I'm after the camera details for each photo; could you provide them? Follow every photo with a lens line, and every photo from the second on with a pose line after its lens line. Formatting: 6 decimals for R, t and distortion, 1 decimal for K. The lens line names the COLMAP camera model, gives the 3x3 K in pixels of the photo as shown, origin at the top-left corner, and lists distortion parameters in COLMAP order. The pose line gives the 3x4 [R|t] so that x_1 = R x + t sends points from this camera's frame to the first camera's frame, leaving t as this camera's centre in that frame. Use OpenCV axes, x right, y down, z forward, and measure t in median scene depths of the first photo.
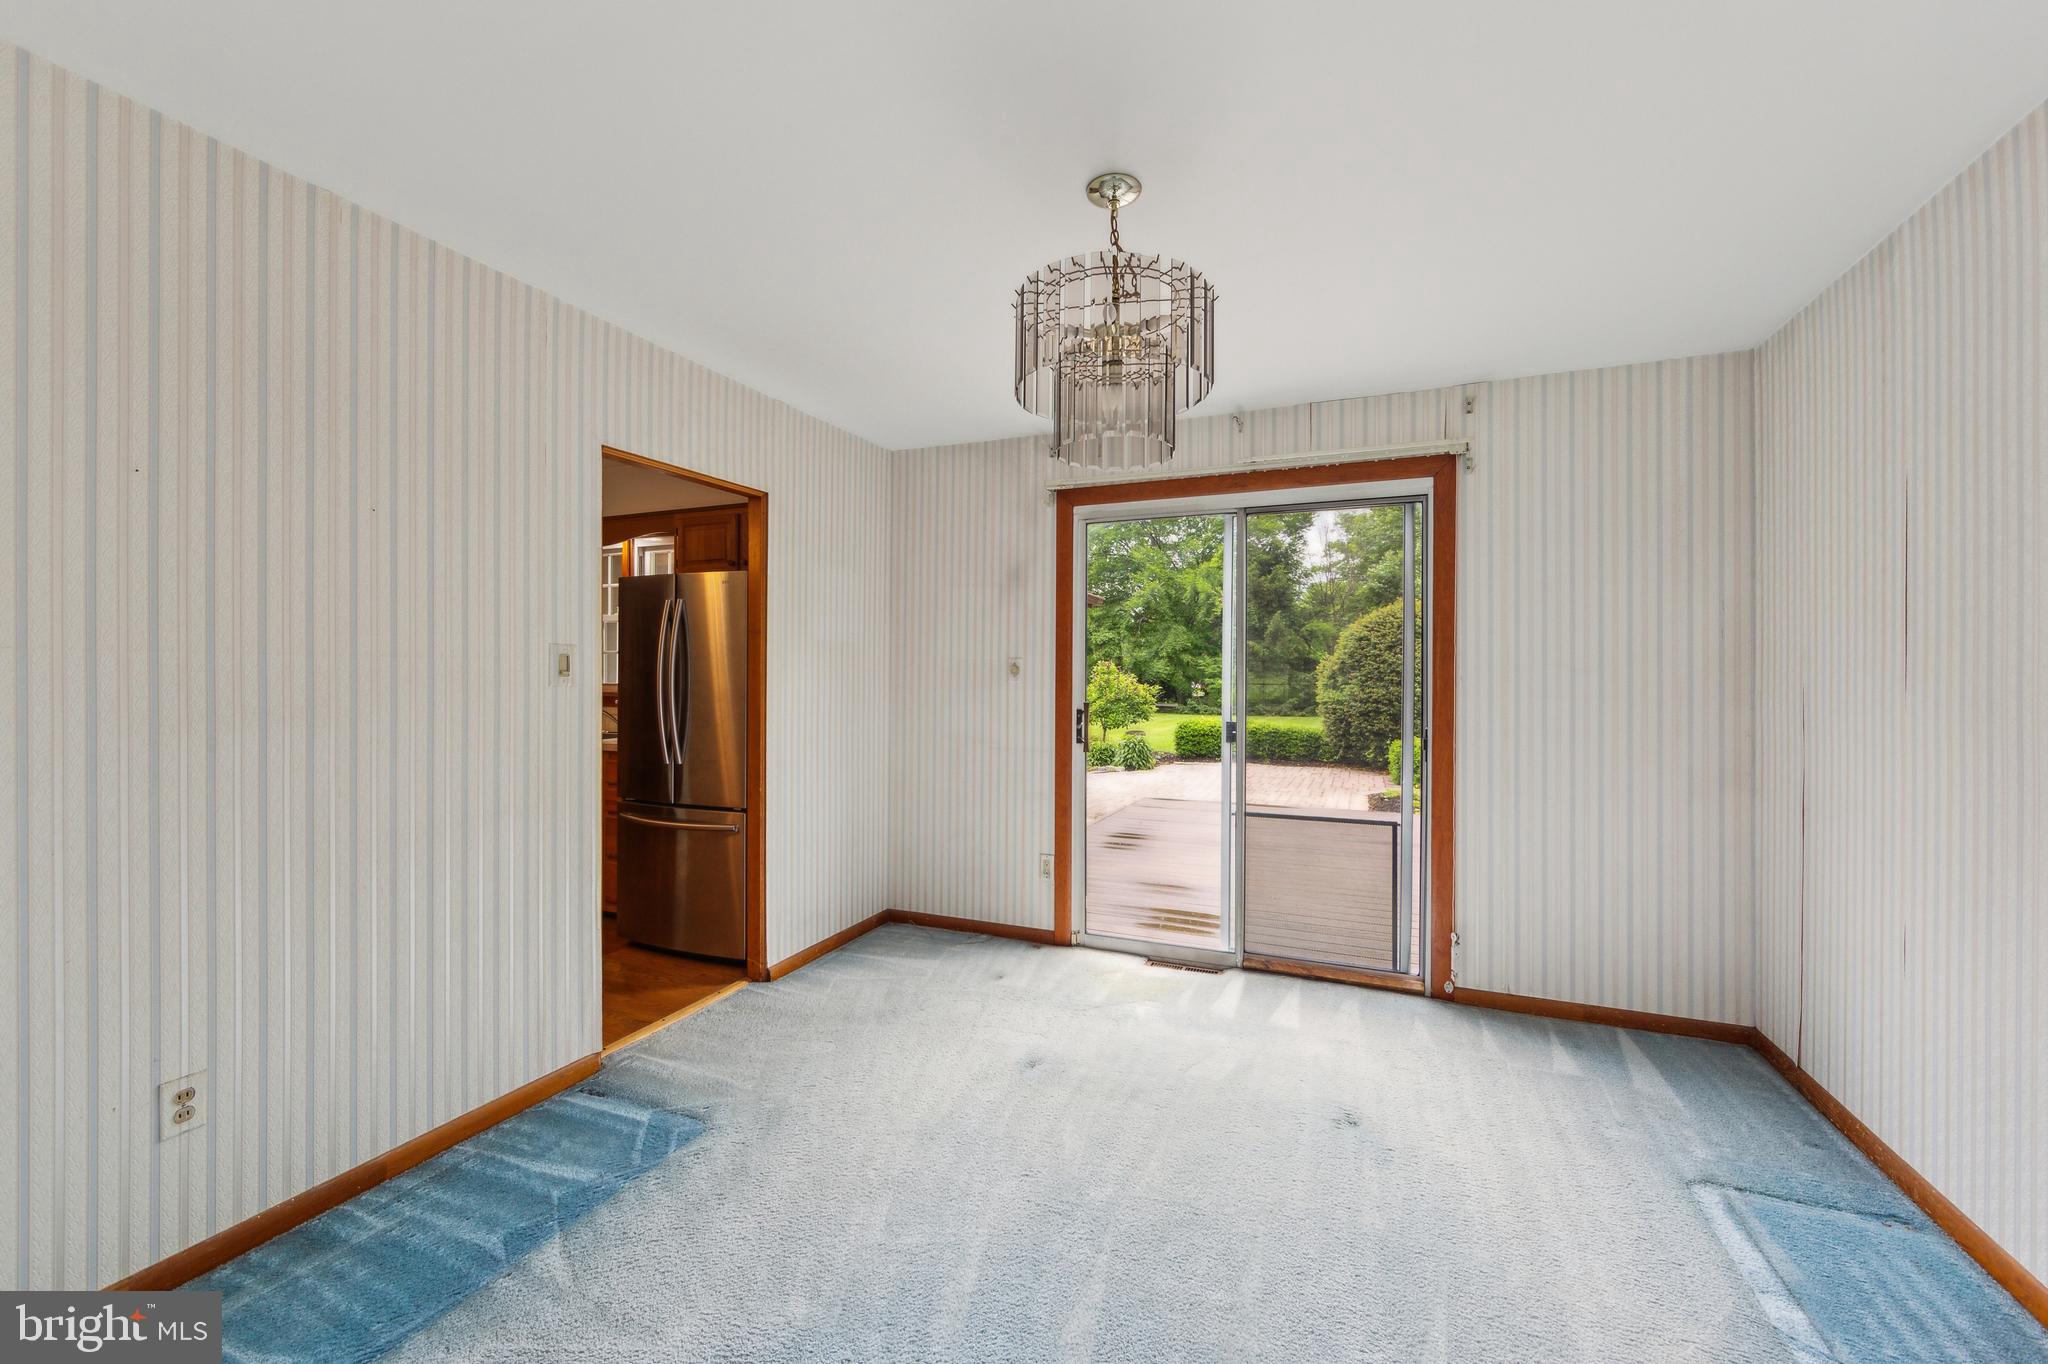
lens RADIAL K [[803.2, 0, 1026.1], [0, 803.2, 683.0], [0, 0, 1]] dist [0.001052, -0.000386]
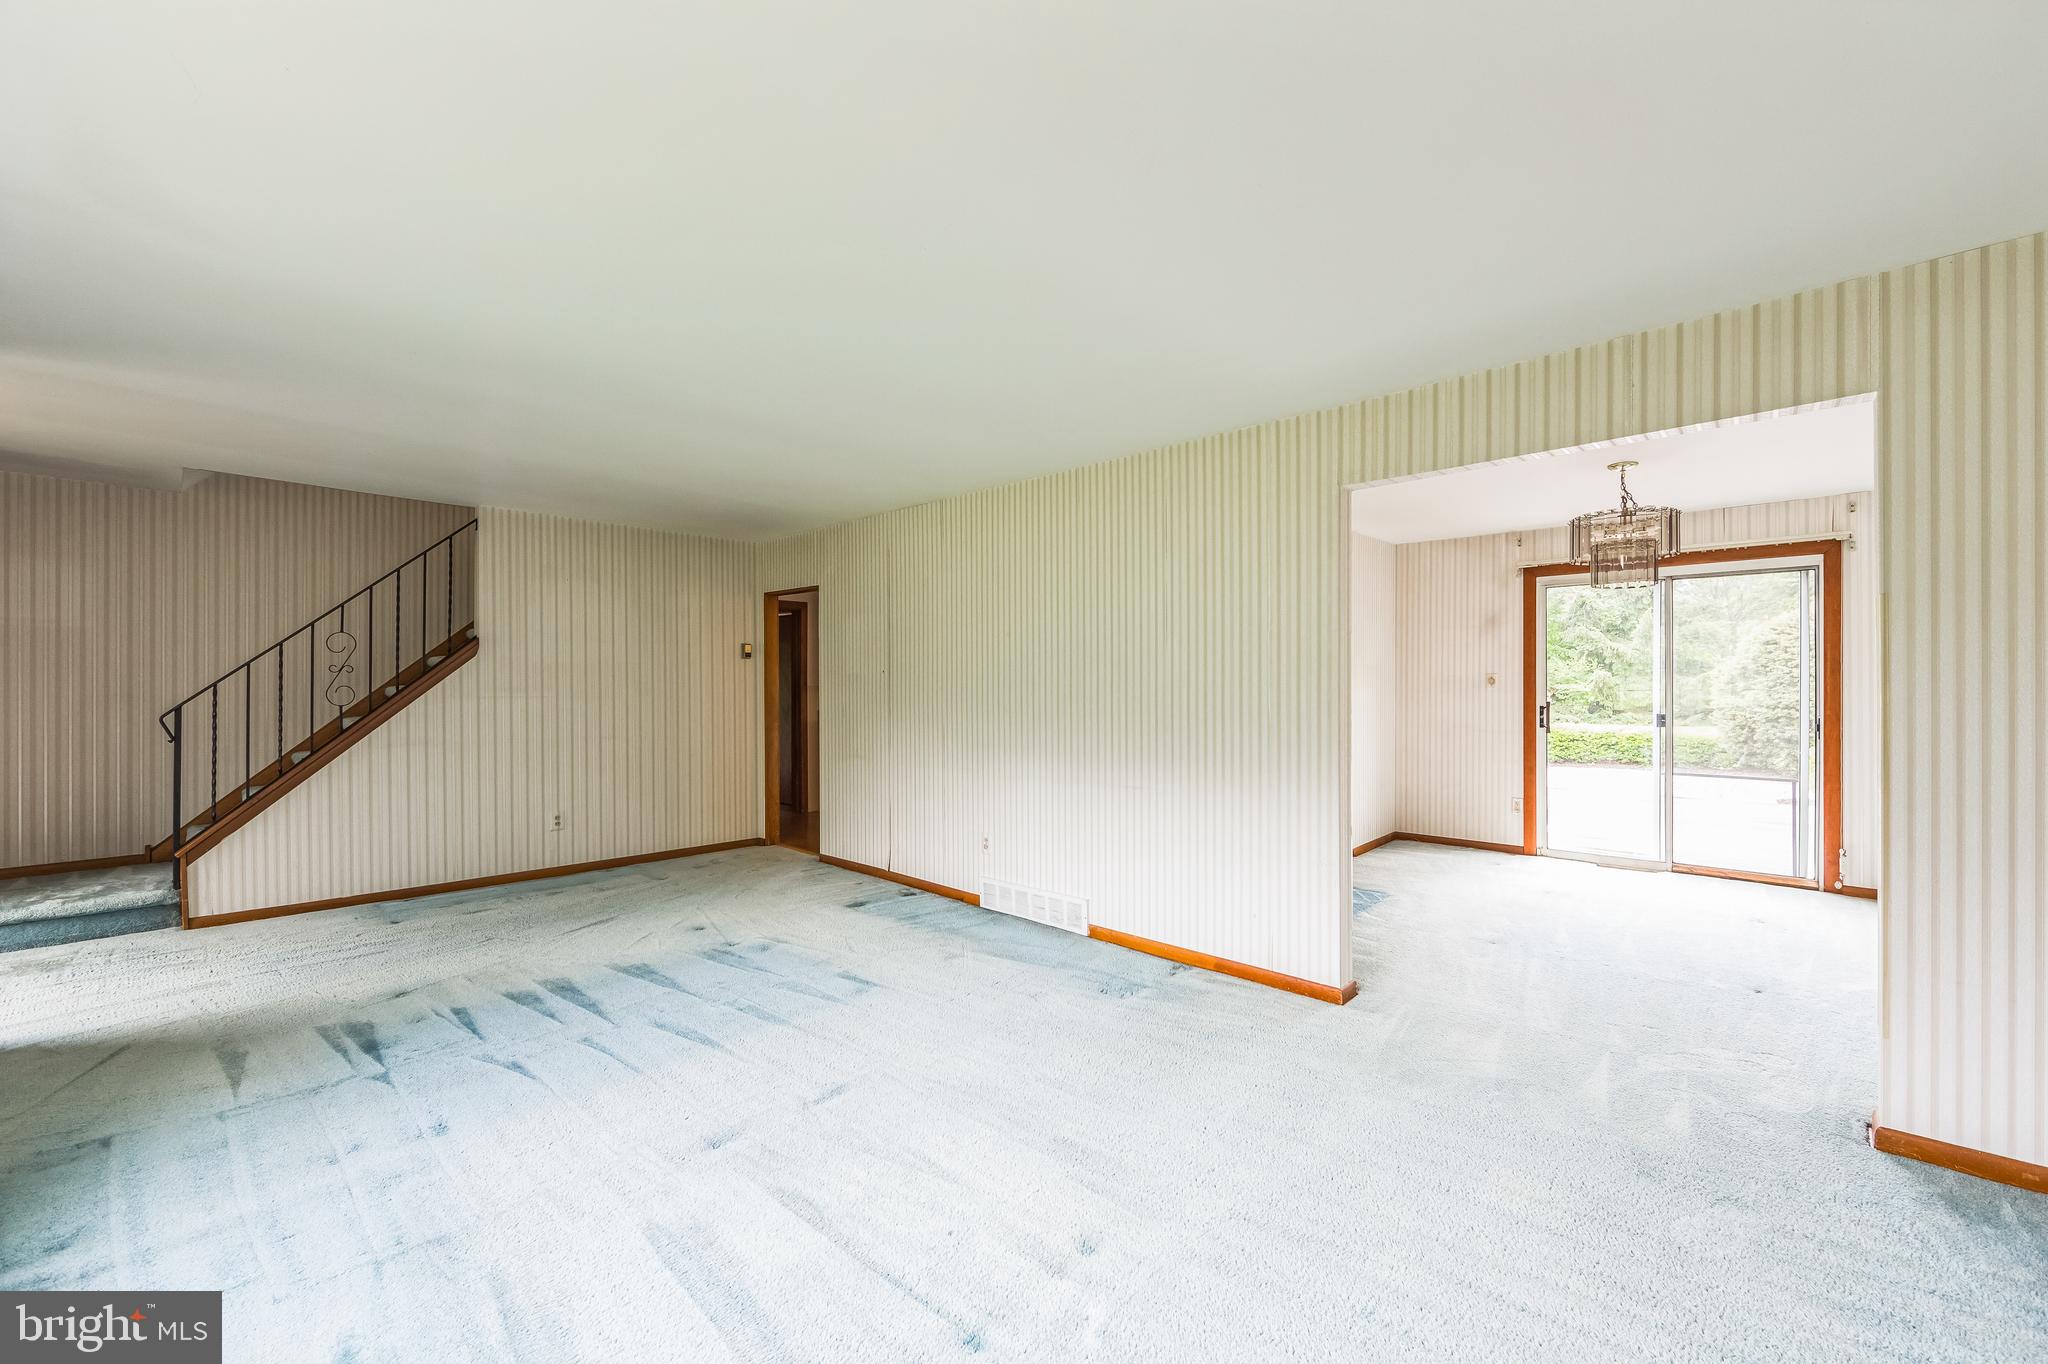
lens RADIAL K [[803.2, 0, 1029.1], [0, 803.2, 690.7], [0, 0, 1]] dist [0.001052, -0.000386]
pose [[0.939728, -0.006304, -0.341866, -0.334450], [0.005786, 0.999980, -0.002536, 0.000831], [0.341875, 0.000406, 0.939745, -0.811622]]
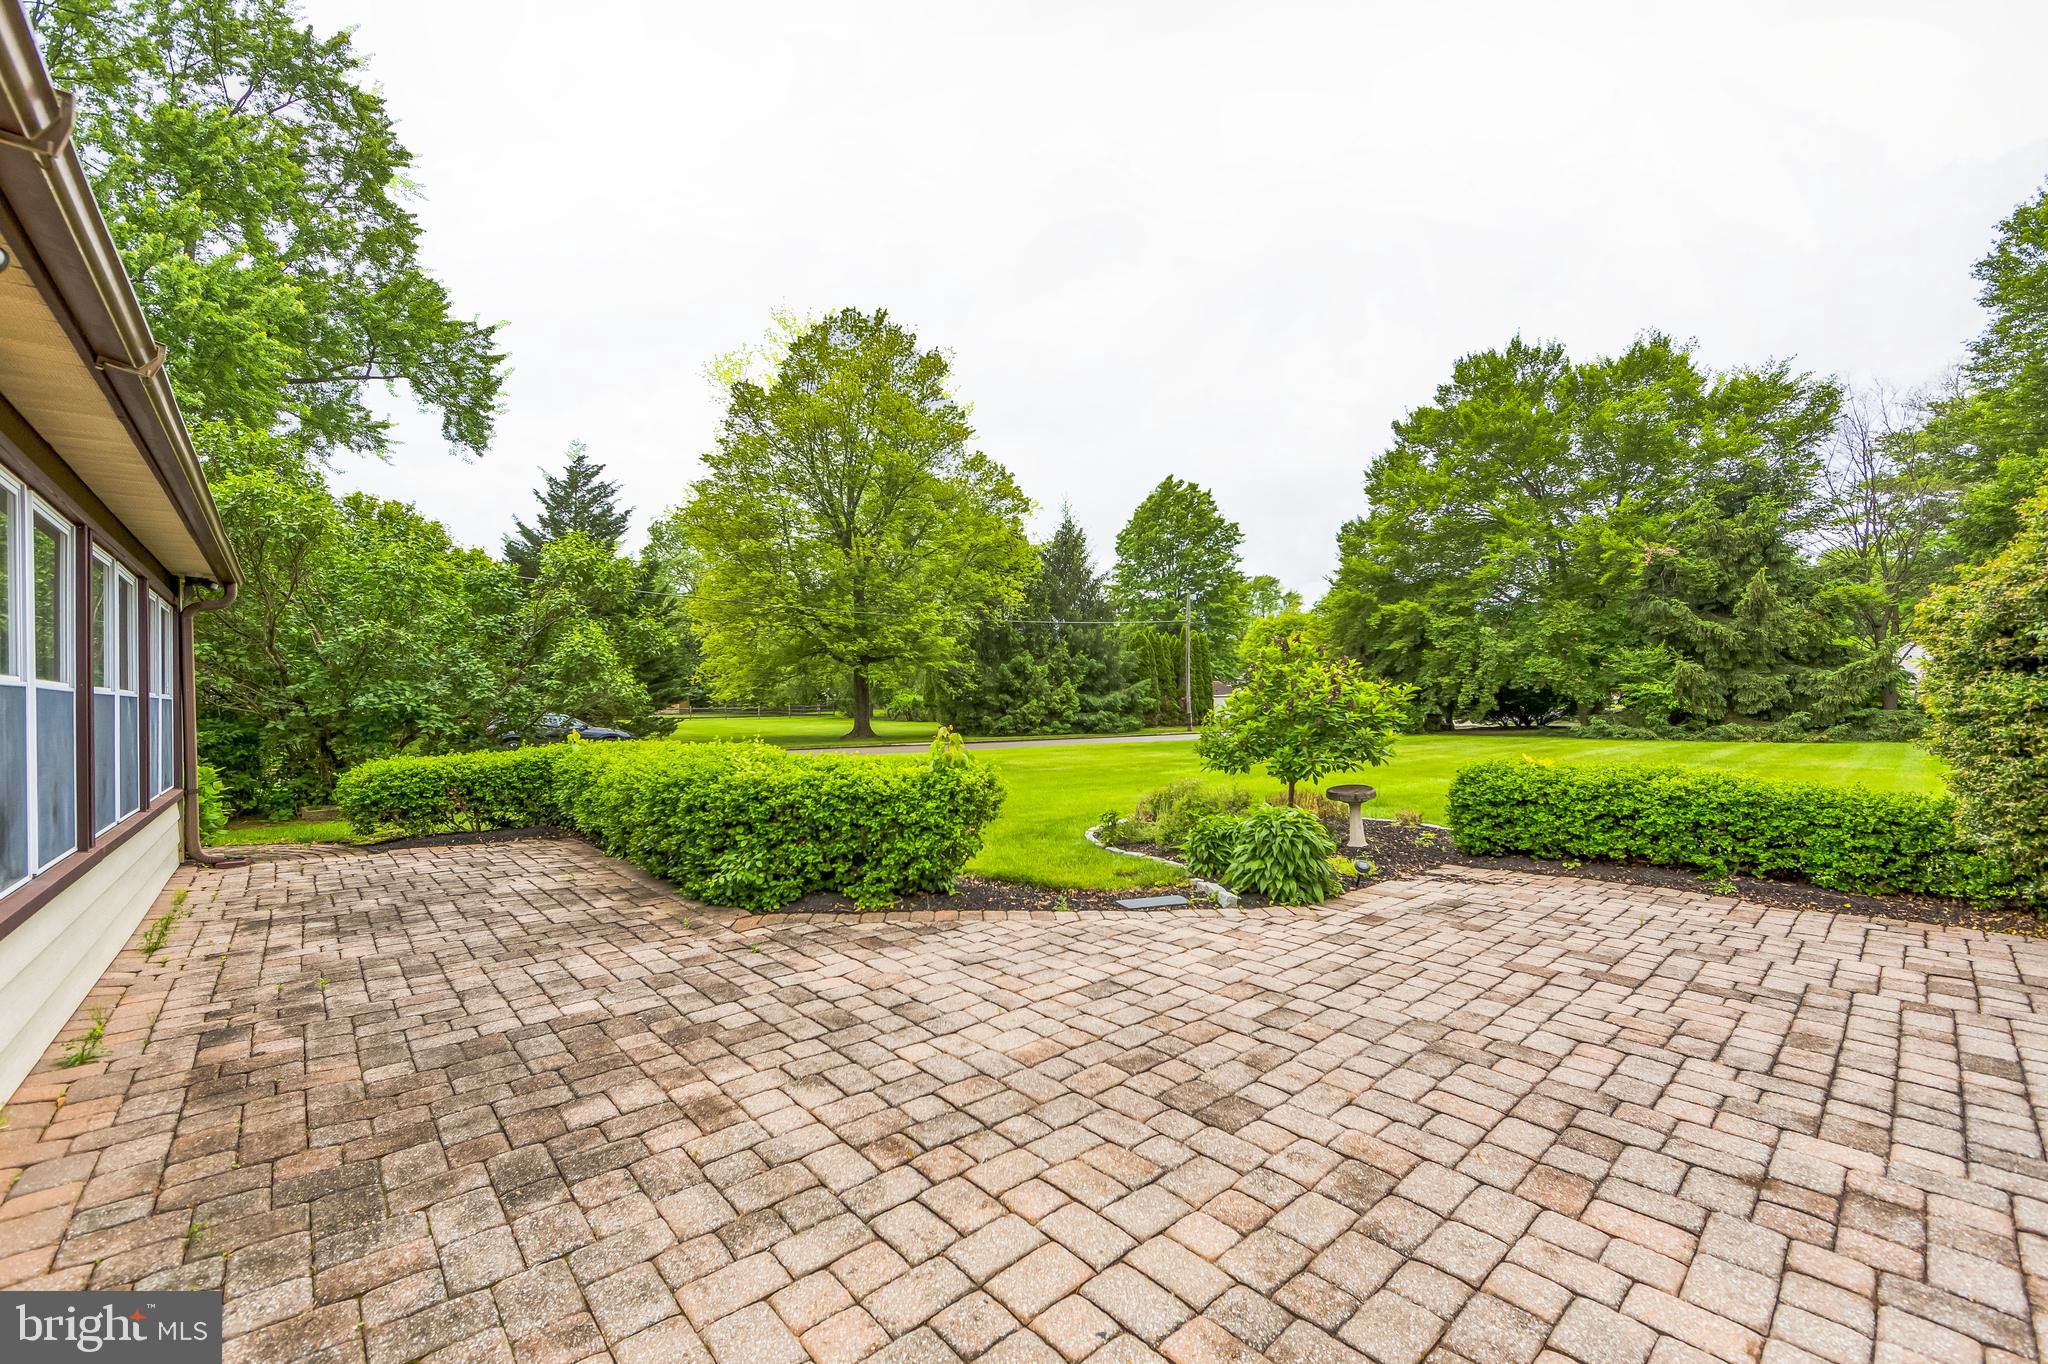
lens RADIAL K [[803.2, 0, 1024.0], [0, 803.2, 686.0], [0, 0, 1]] dist [0.001052, -0.000386]
pose [[0.903350, -0.021061, -0.428386, 0.774249], [0.012804, 0.999673, -0.022148, 0.055280], [0.428712, 0.014523, 0.903324, 2.425407]]
